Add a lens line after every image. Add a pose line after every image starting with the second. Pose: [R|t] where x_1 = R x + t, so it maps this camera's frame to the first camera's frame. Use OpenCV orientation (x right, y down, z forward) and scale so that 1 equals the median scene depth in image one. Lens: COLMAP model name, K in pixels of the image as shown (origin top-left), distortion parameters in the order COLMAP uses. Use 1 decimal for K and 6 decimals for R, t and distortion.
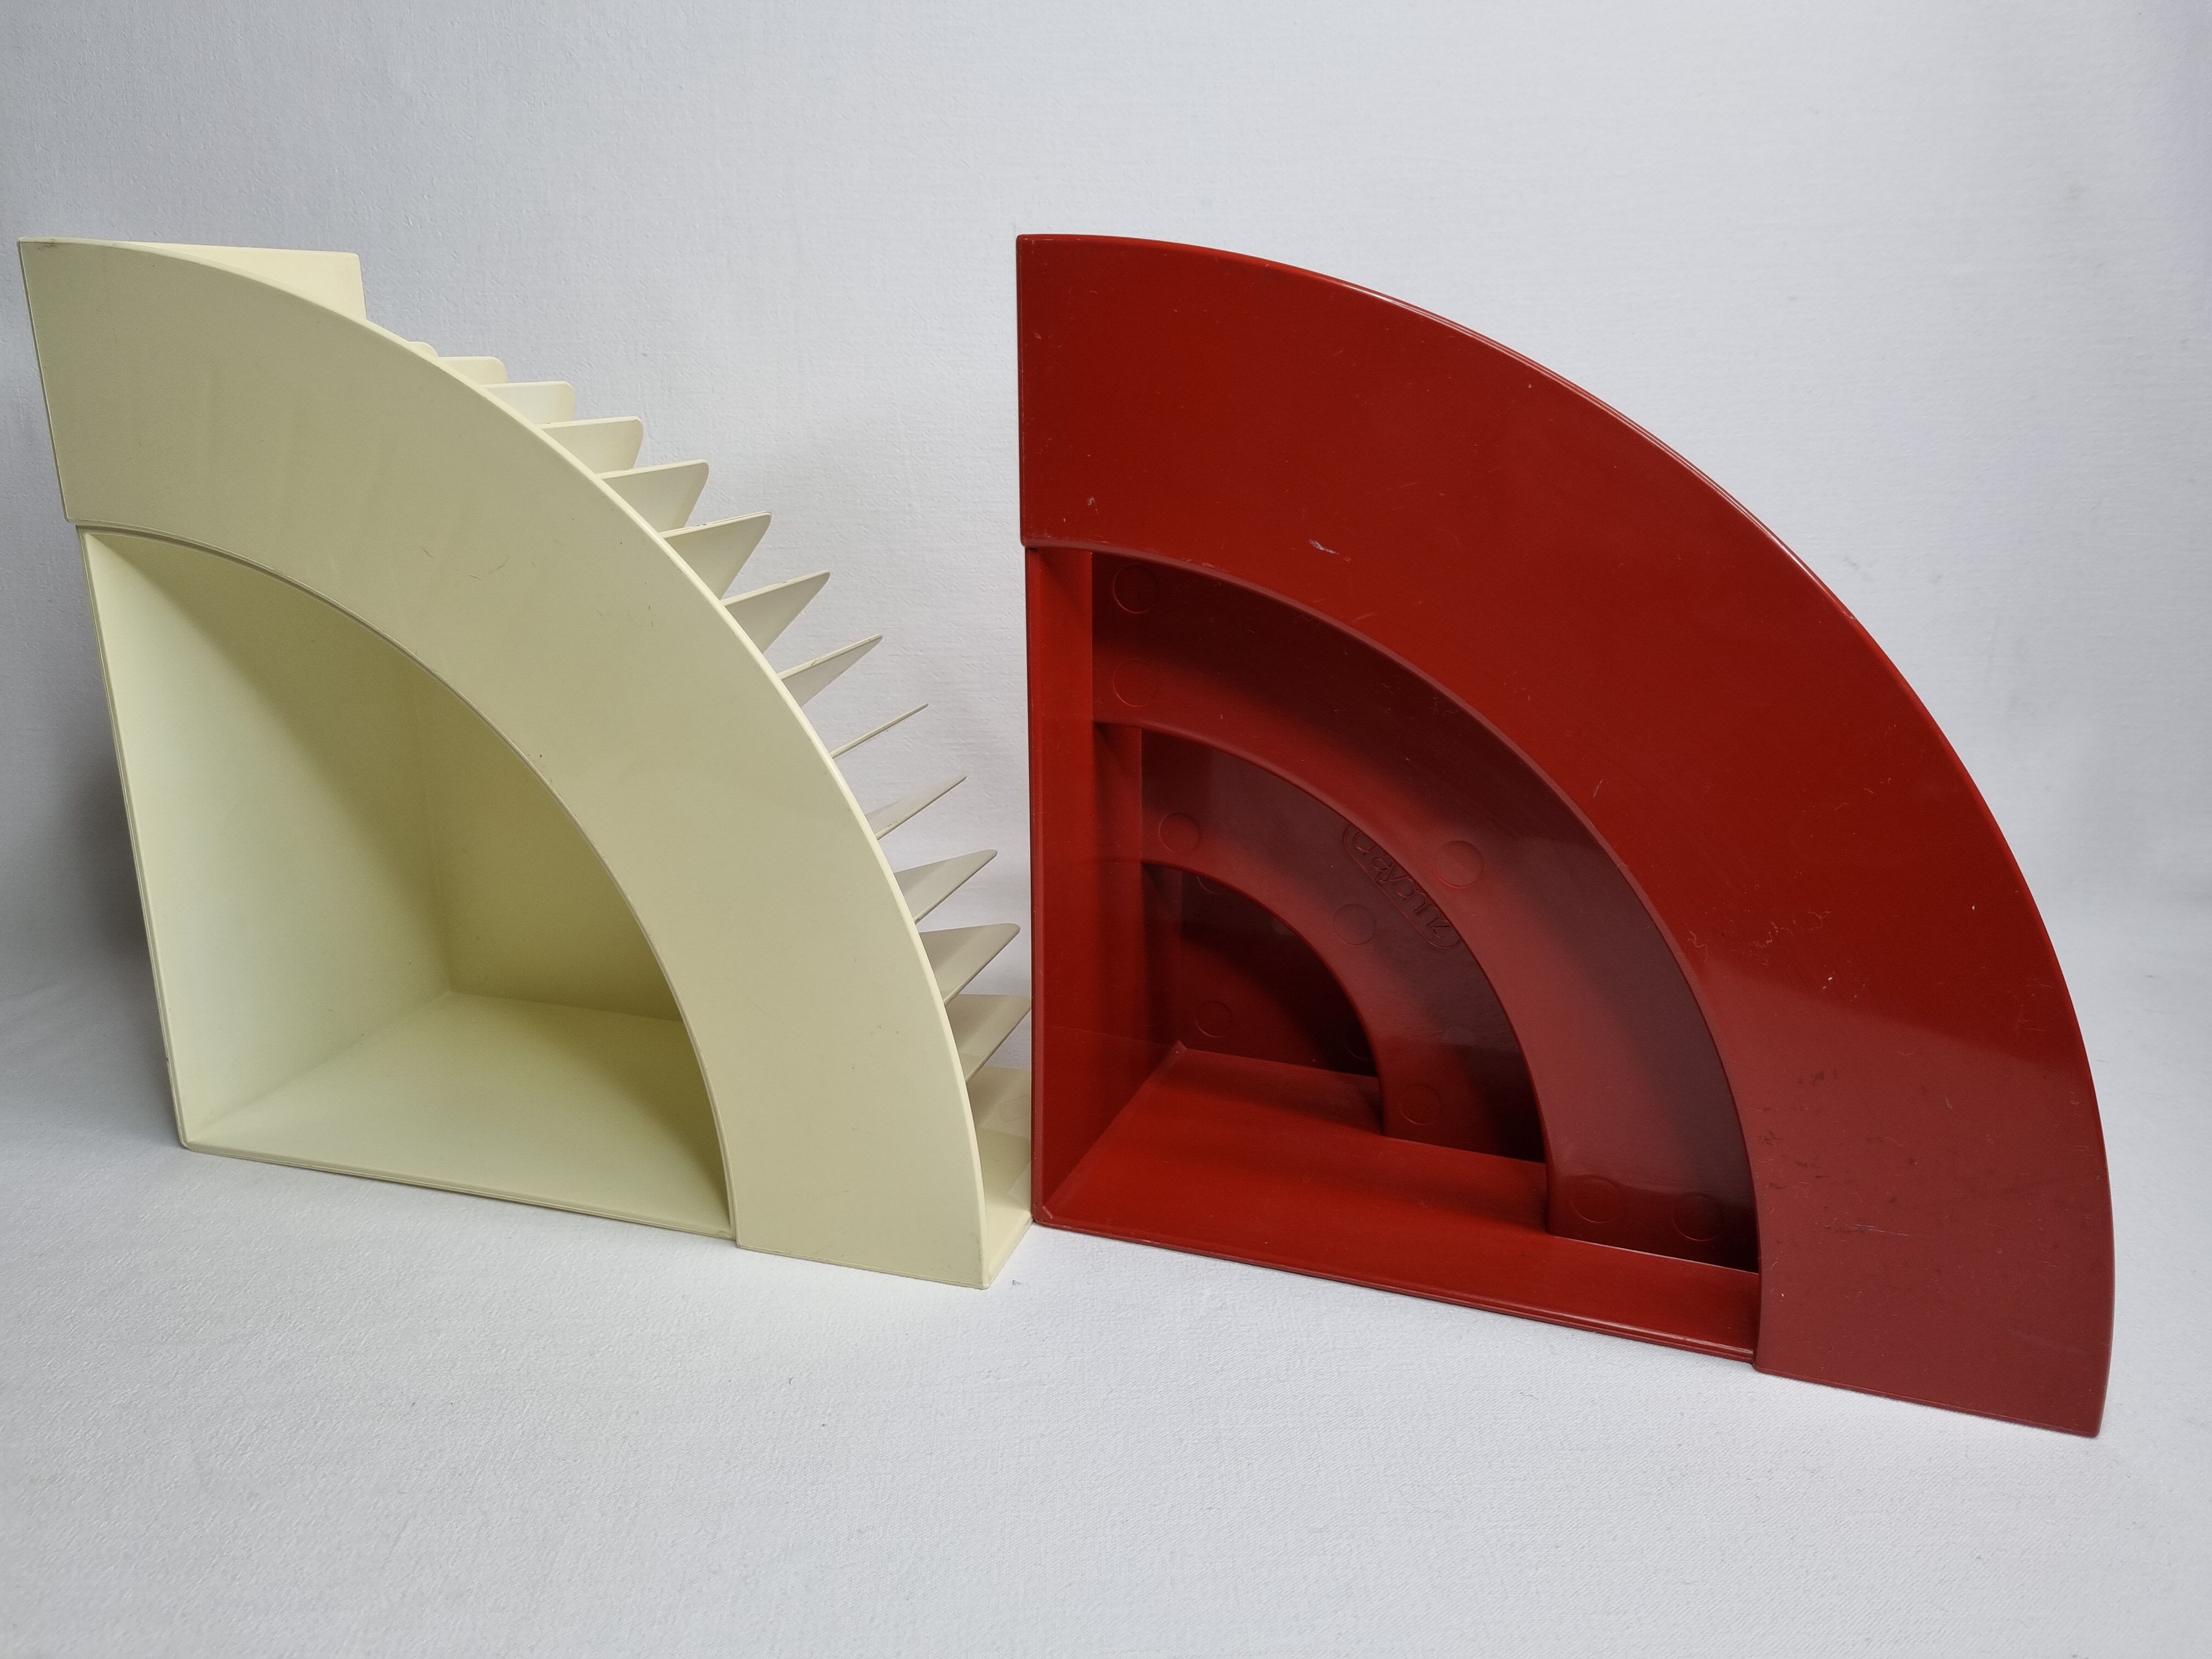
lens RADIAL K [[1789.2, 0, 1110.8], [0, 1789.2, 828.3], [0, 0, 1]] dist [0.024801, -0.036761]
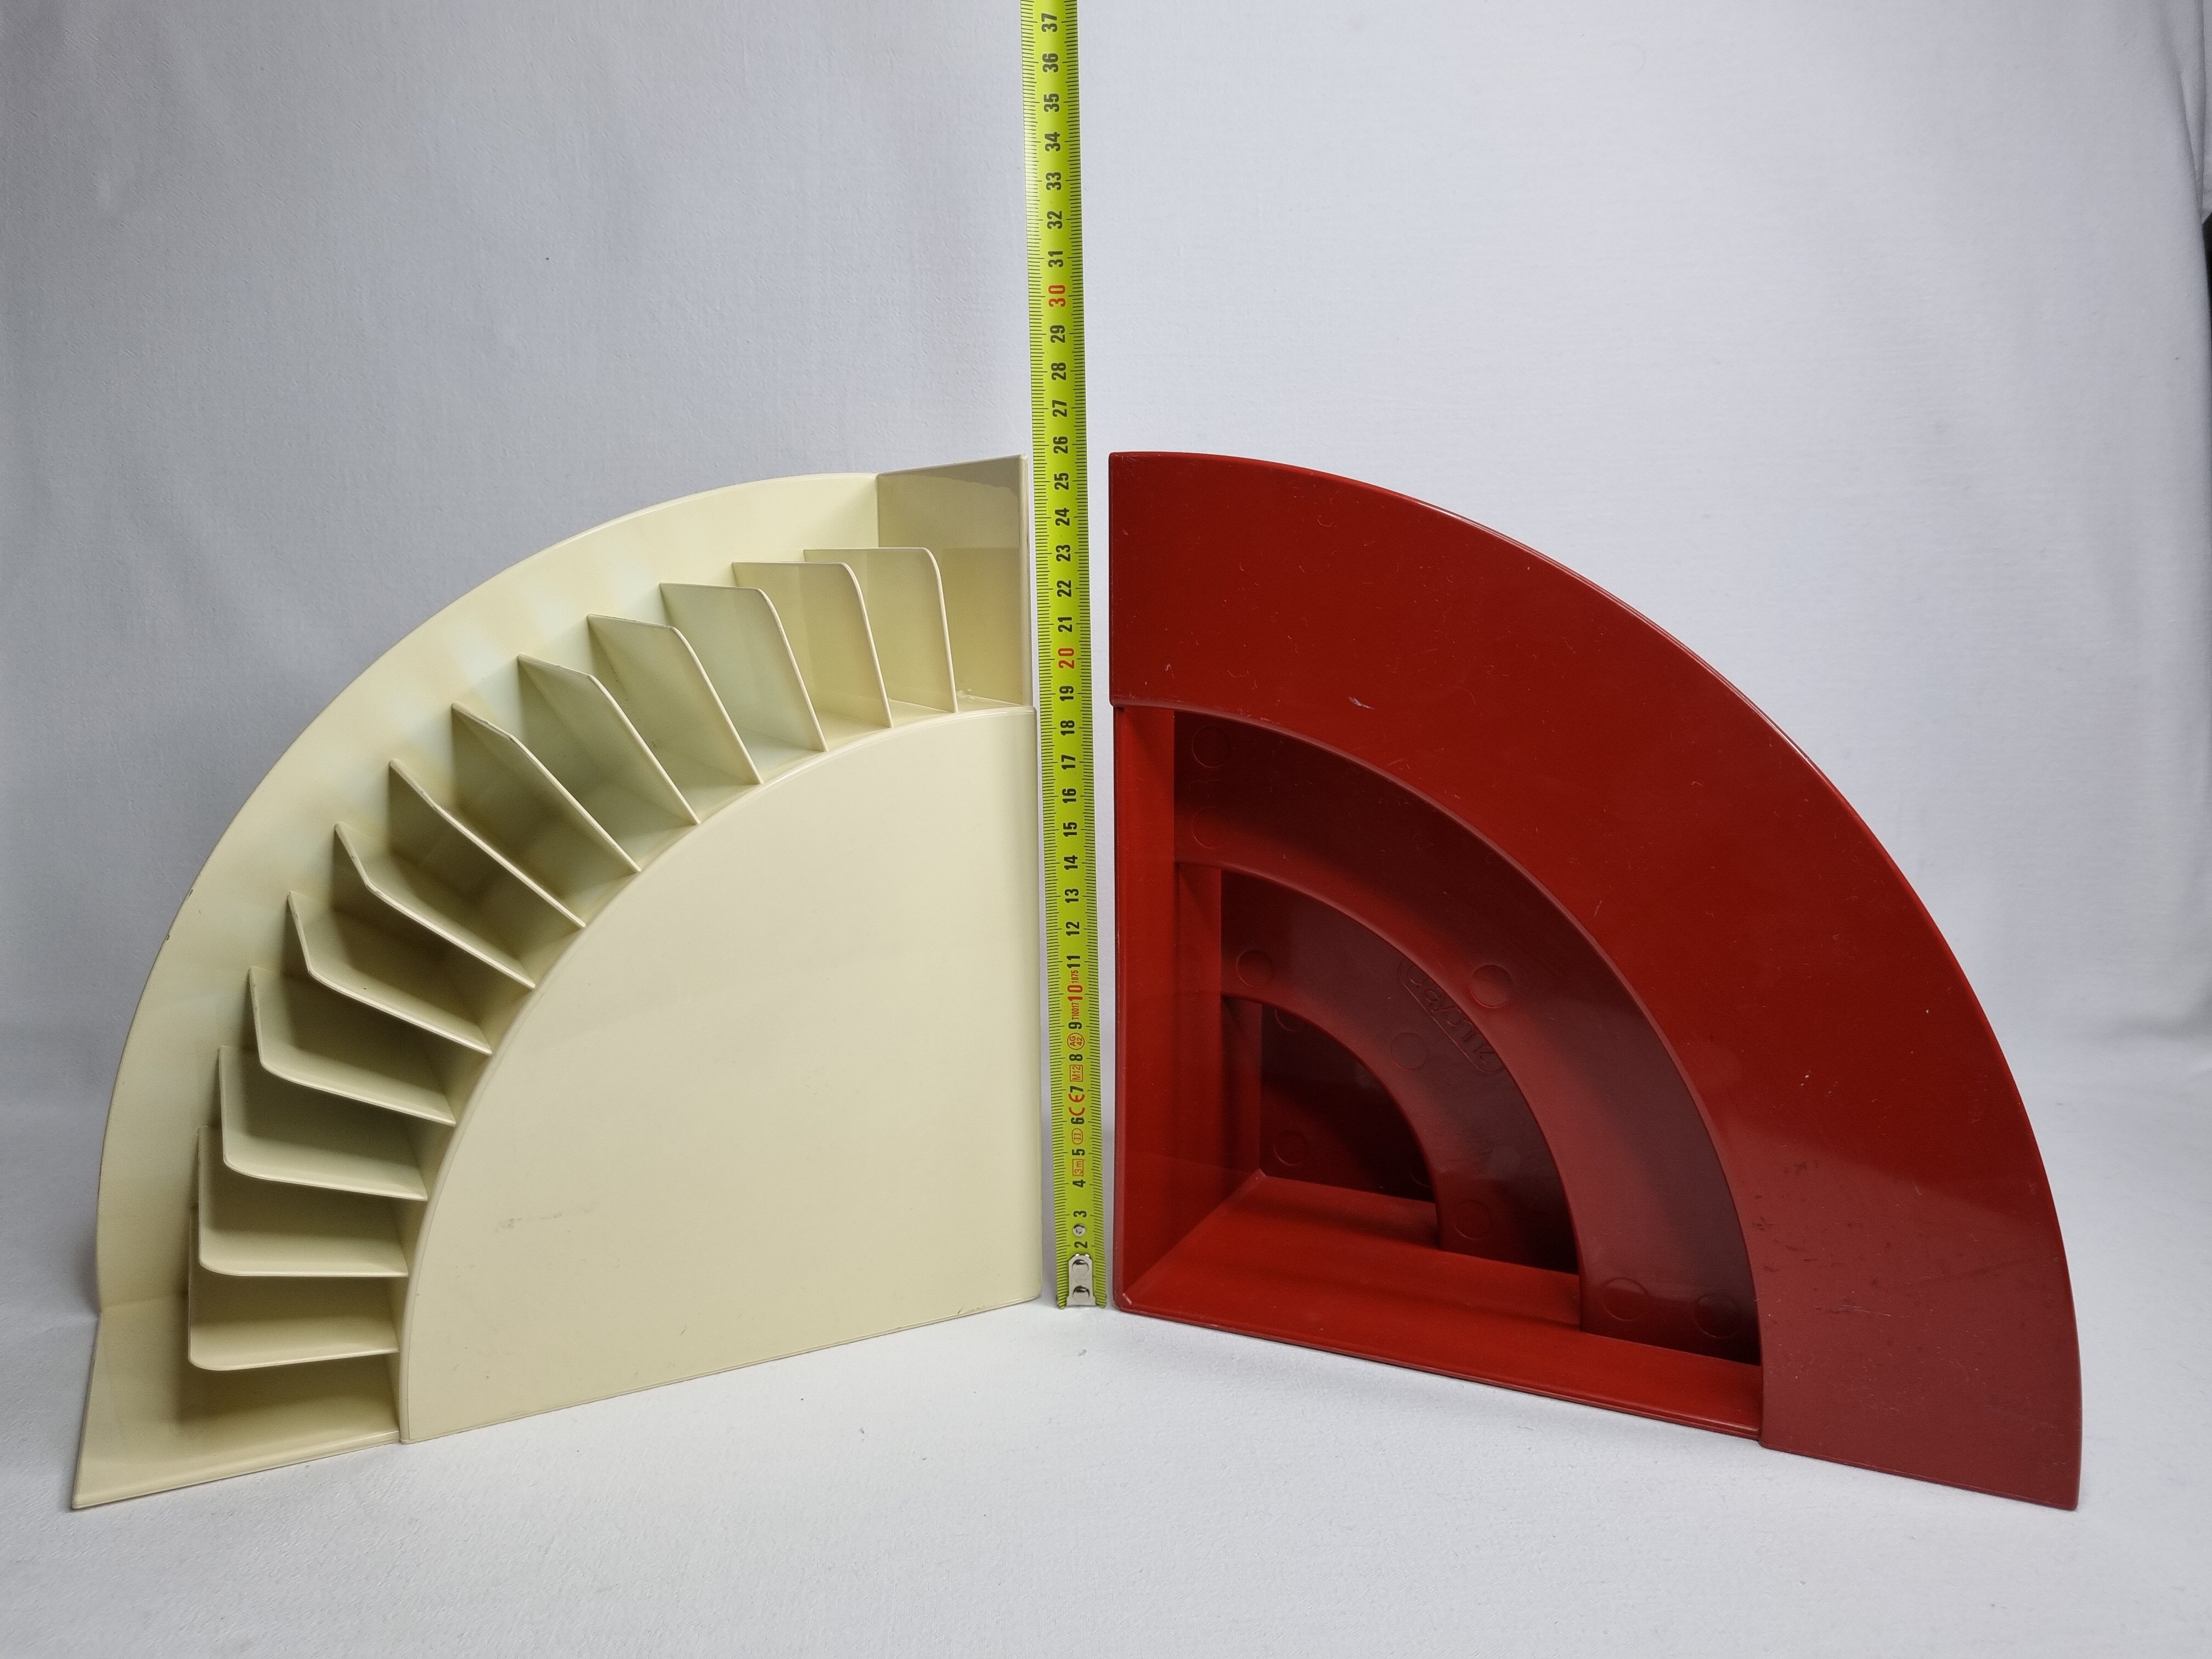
lens RADIAL K [[1789.2, 0, 1119.3], [0, 1789.2, 810.9], [0, 0, 1]] dist [0.024801, -0.036761]
pose [[0.999597, -0.006600, 0.027598, -0.054262], [0.010336, 0.990446, -0.137514, 0.079860], [-0.026427, 0.137744, 0.990115, -0.181827]]
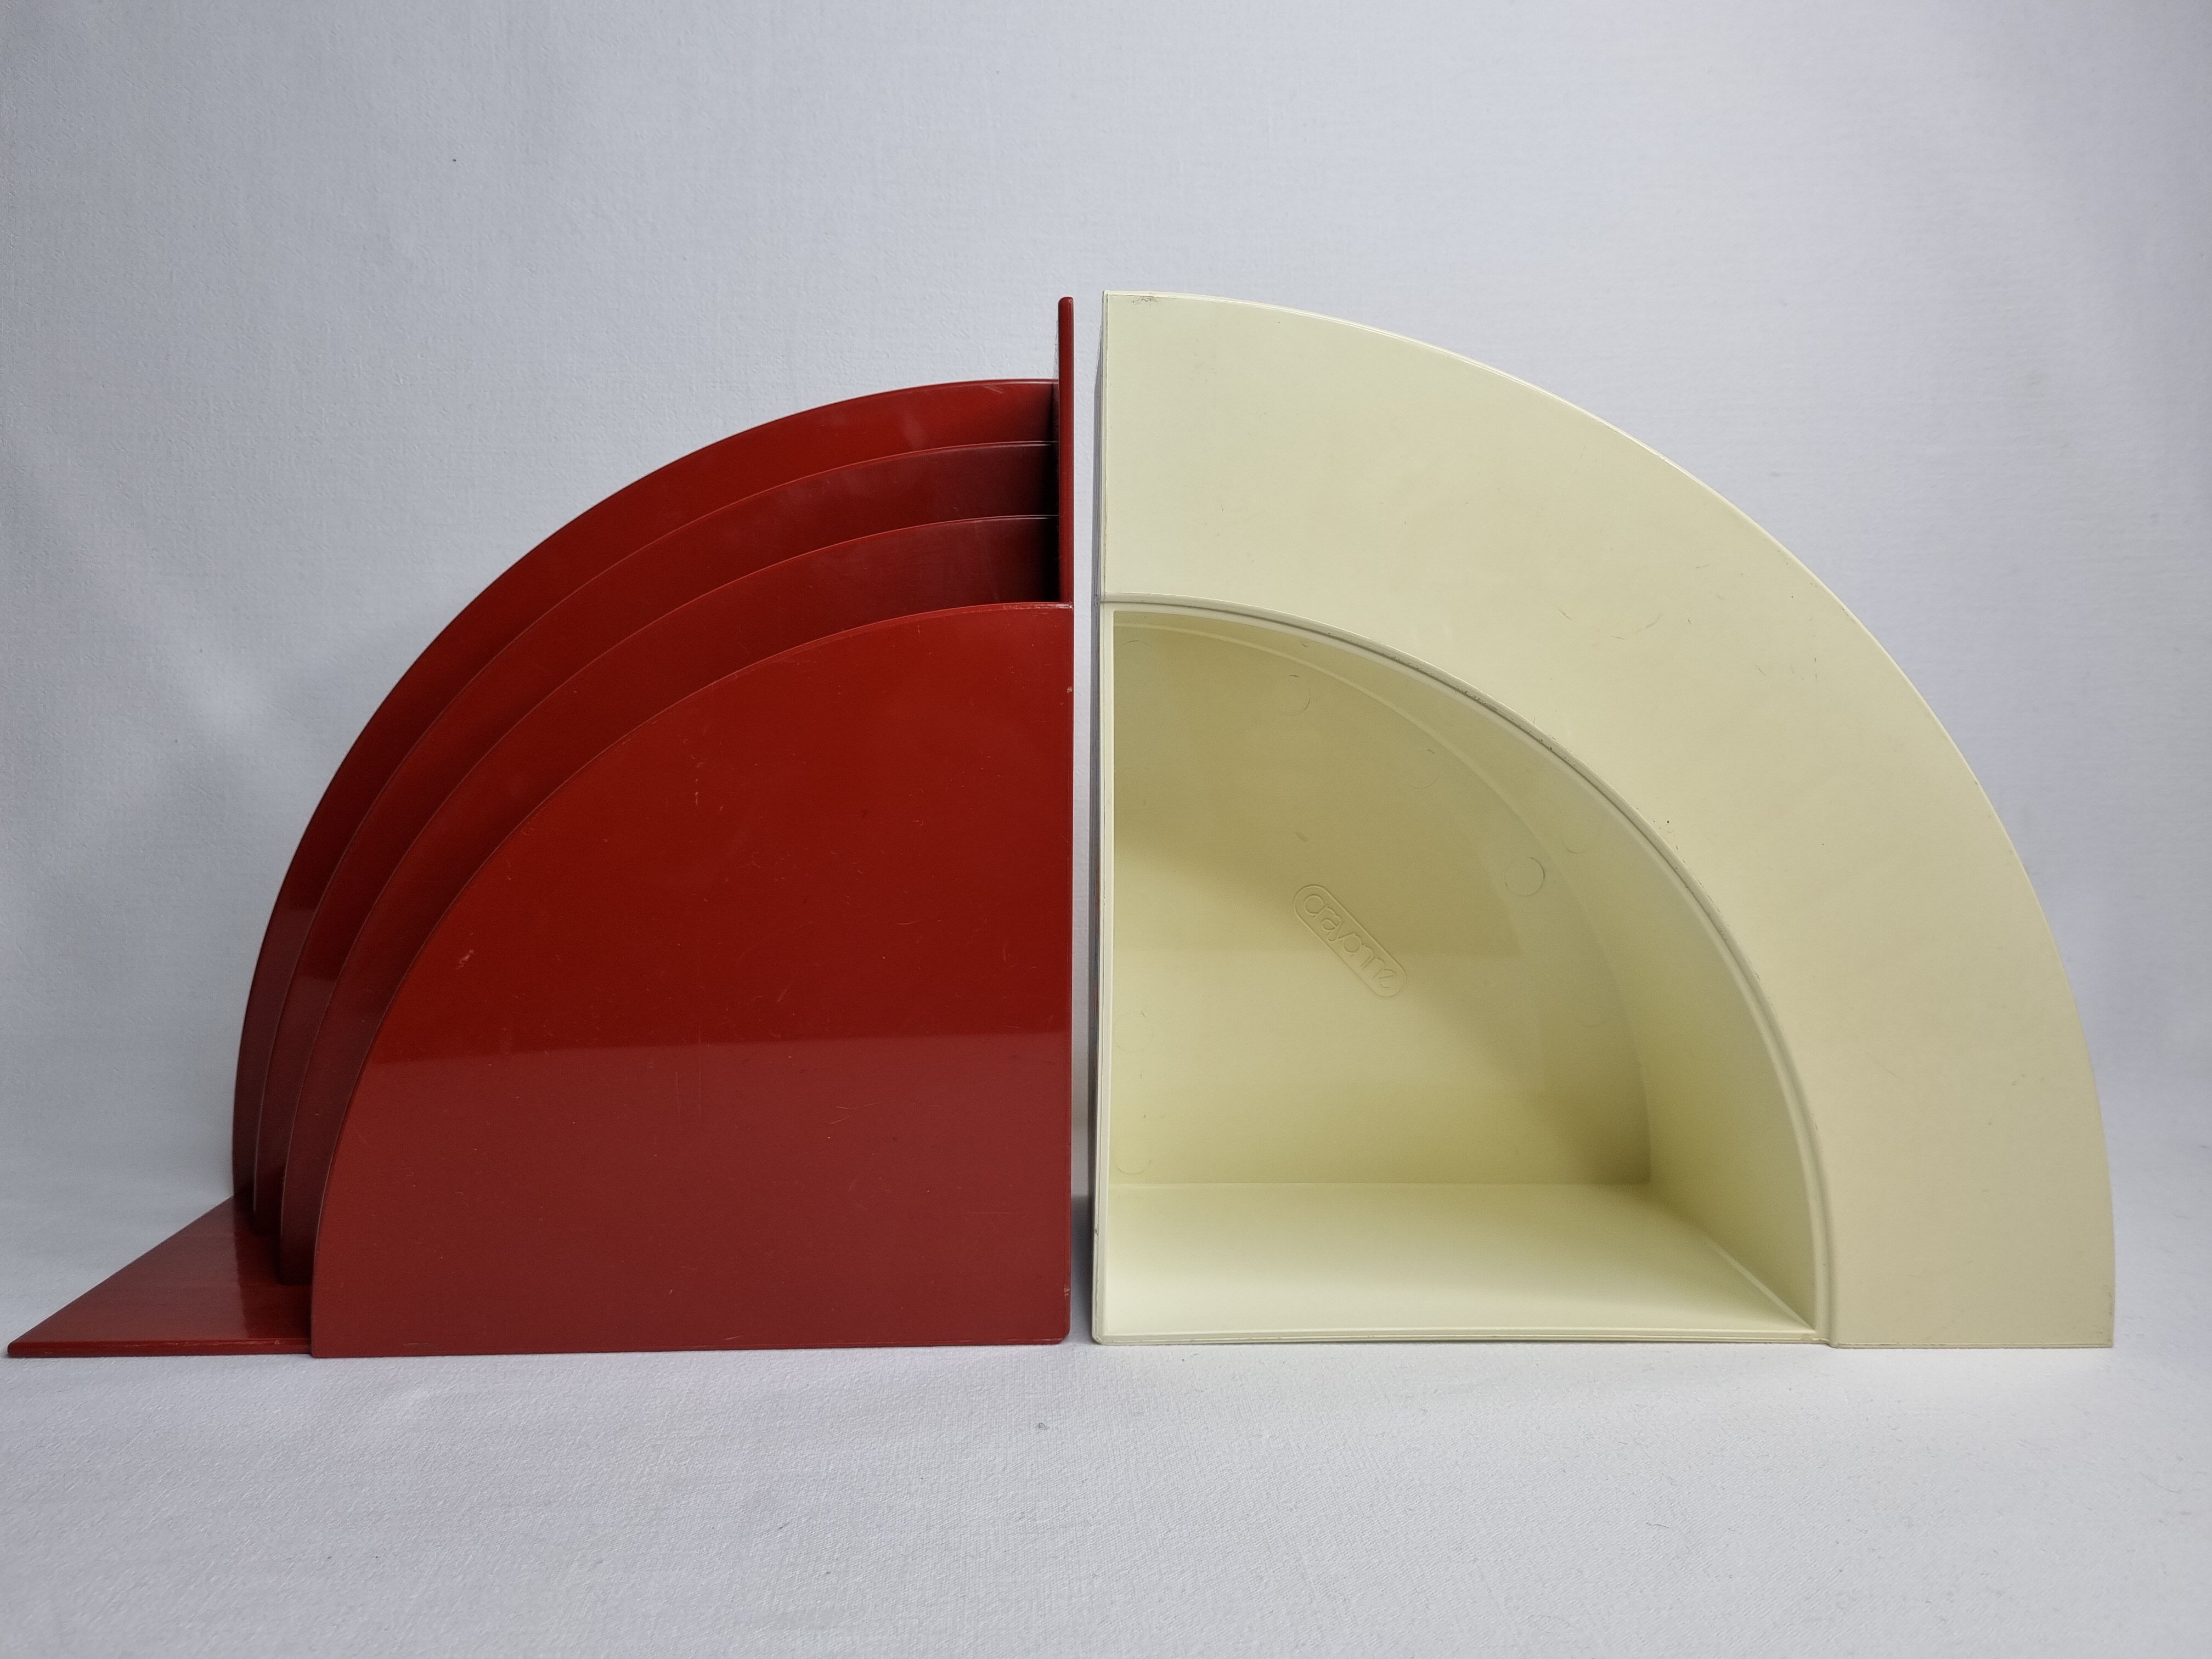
lens RADIAL K [[1789.2, 0, 1129.5], [0, 1789.2, 785.8], [0, 0, 1]] dist [0.024801, -0.036761]
pose [[0.998582, 0.005348, 0.052973, -0.065563], [0.005876, 0.977796, -0.209477, 0.146993], [-0.052917, 0.209491, 0.976378, 0.097373]]
